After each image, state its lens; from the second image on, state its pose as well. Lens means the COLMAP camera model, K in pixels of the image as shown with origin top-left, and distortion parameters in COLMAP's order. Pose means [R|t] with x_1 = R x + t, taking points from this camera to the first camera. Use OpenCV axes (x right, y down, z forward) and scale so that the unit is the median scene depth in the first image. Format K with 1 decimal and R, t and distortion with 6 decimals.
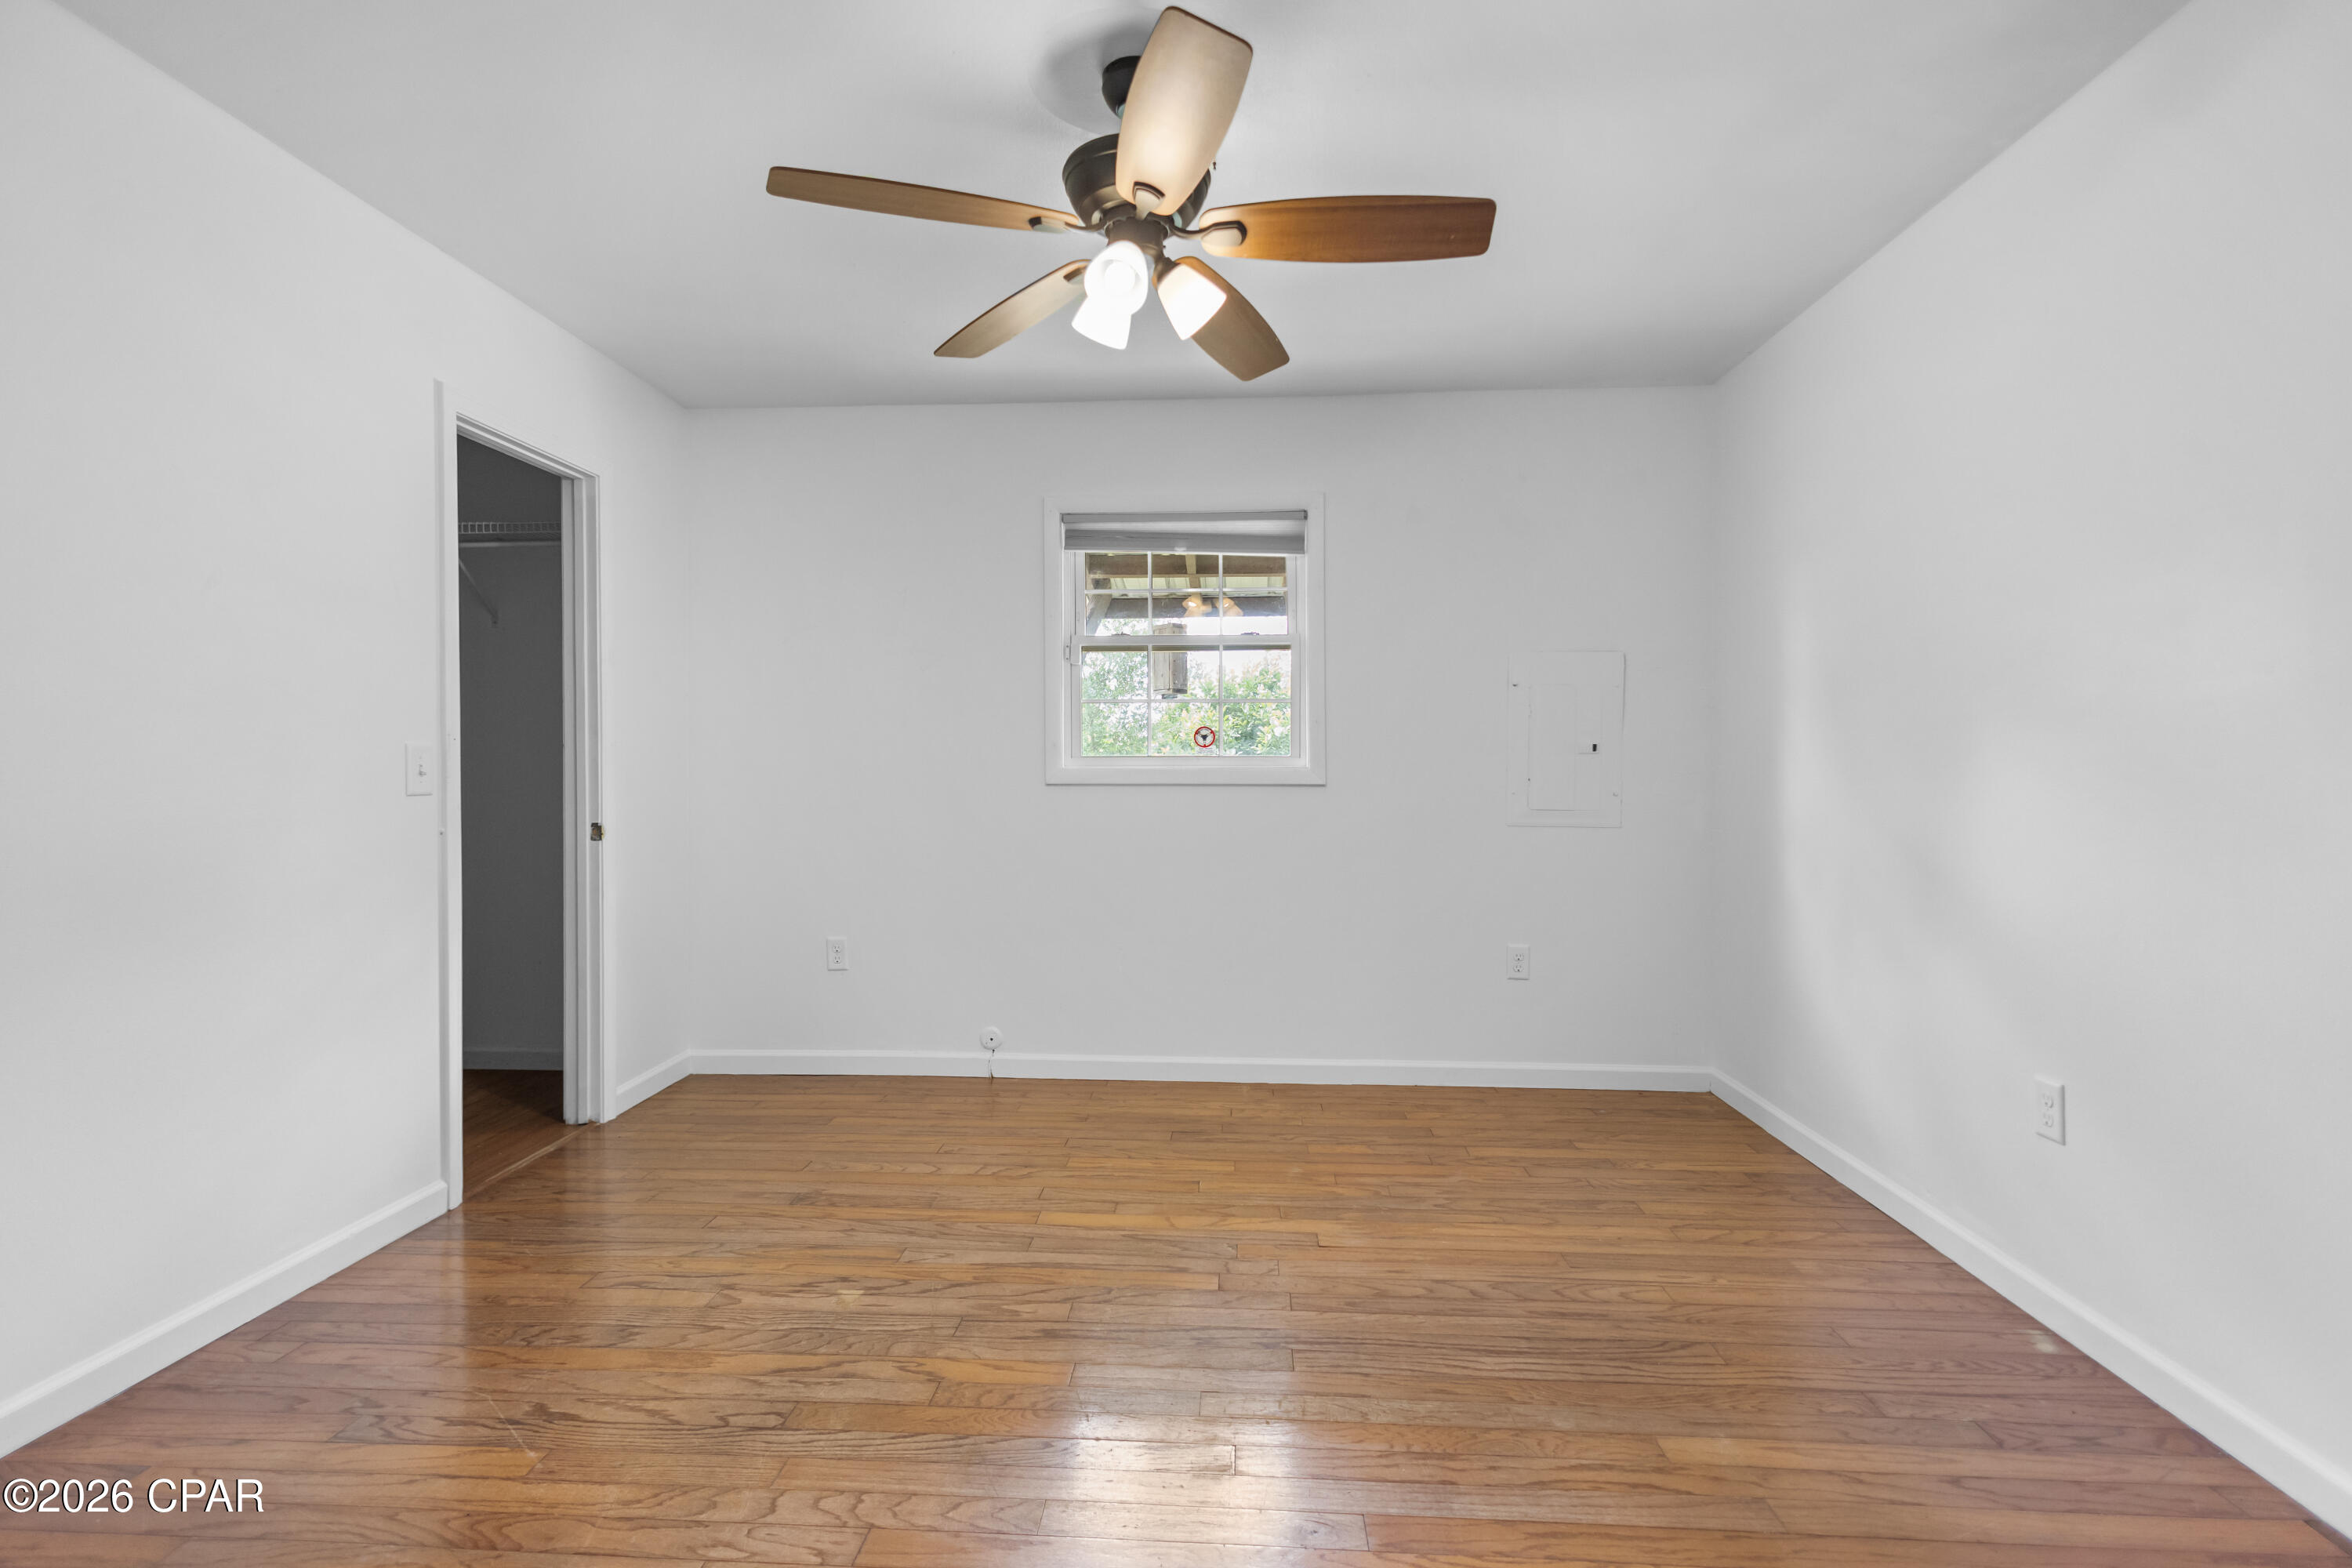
lens RADIAL K [[1088.6, 0, 1182.4], [0, 1088.6, 785.6], [0, 0, 1]] dist [0.013032, -0.002258]
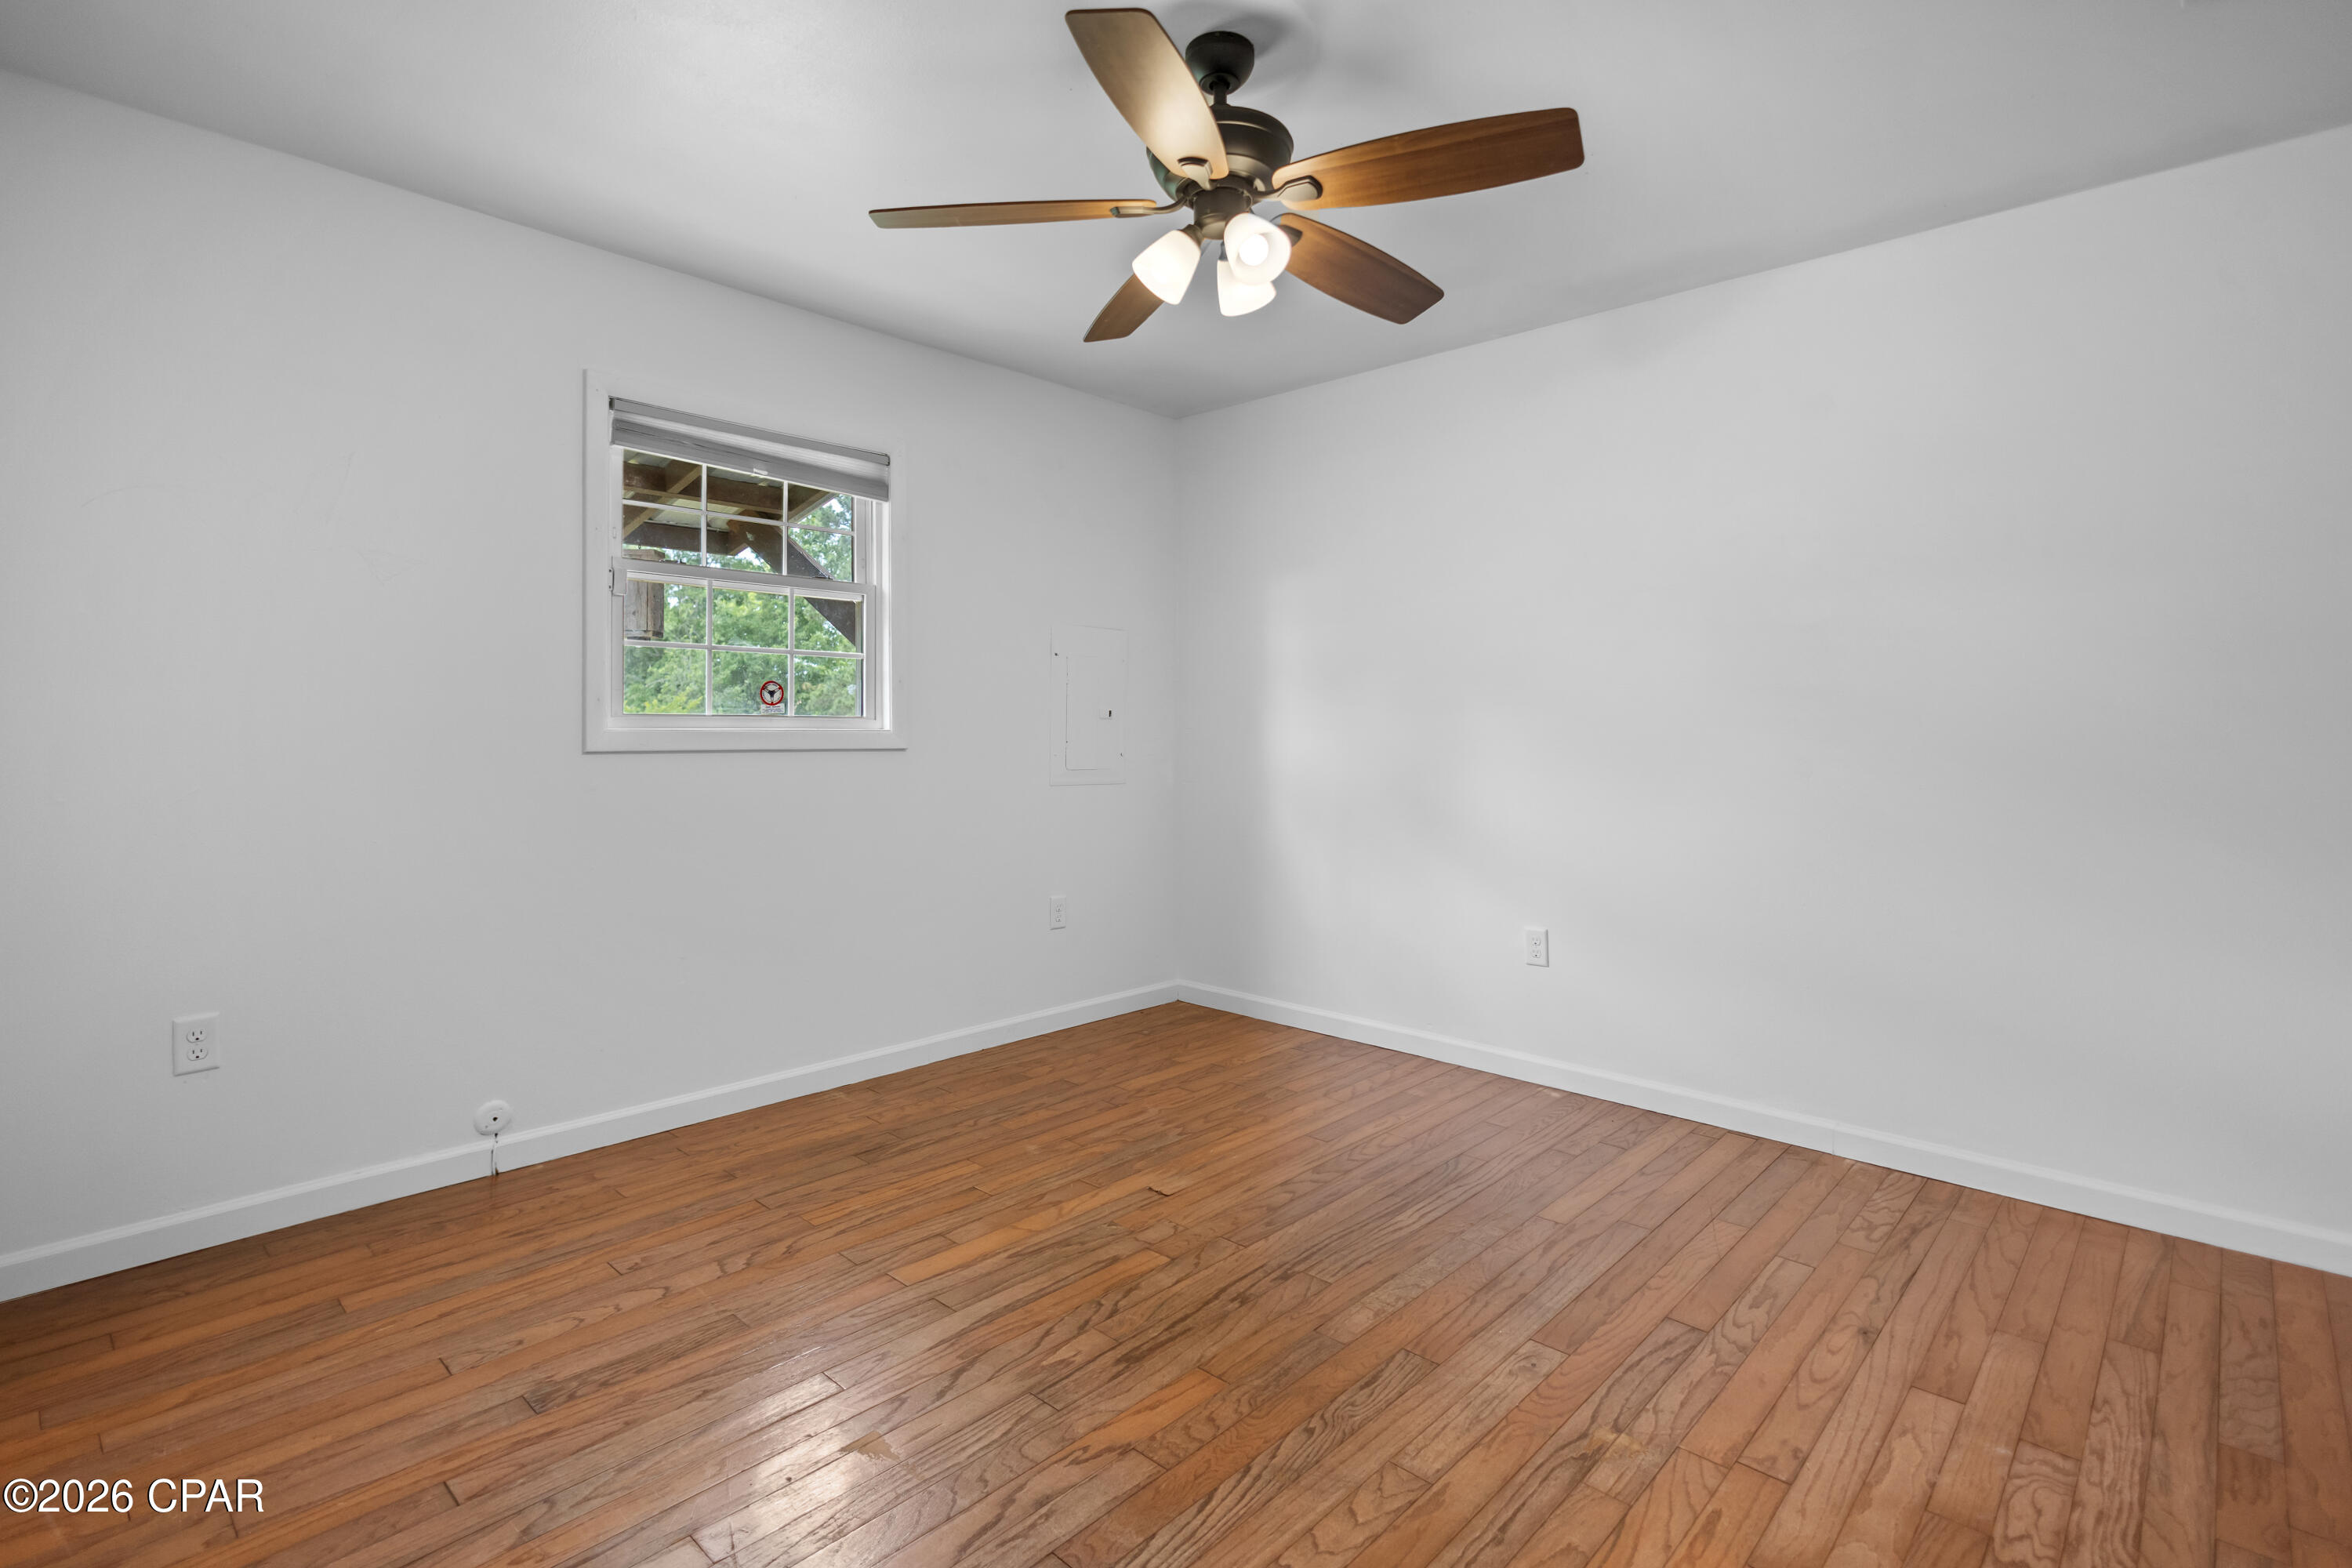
lens RADIAL K [[1088.6, 0, 1213.7], [0, 1088.6, 703.9], [0, 0, 1]] dist [0.013032, -0.002258]
pose [[0.643465, 0.021289, 0.765179, -0.544196], [0.009485, 0.999315, -0.035780, -0.003686], [-0.765417, 0.030281, 0.642822, 0.245600]]
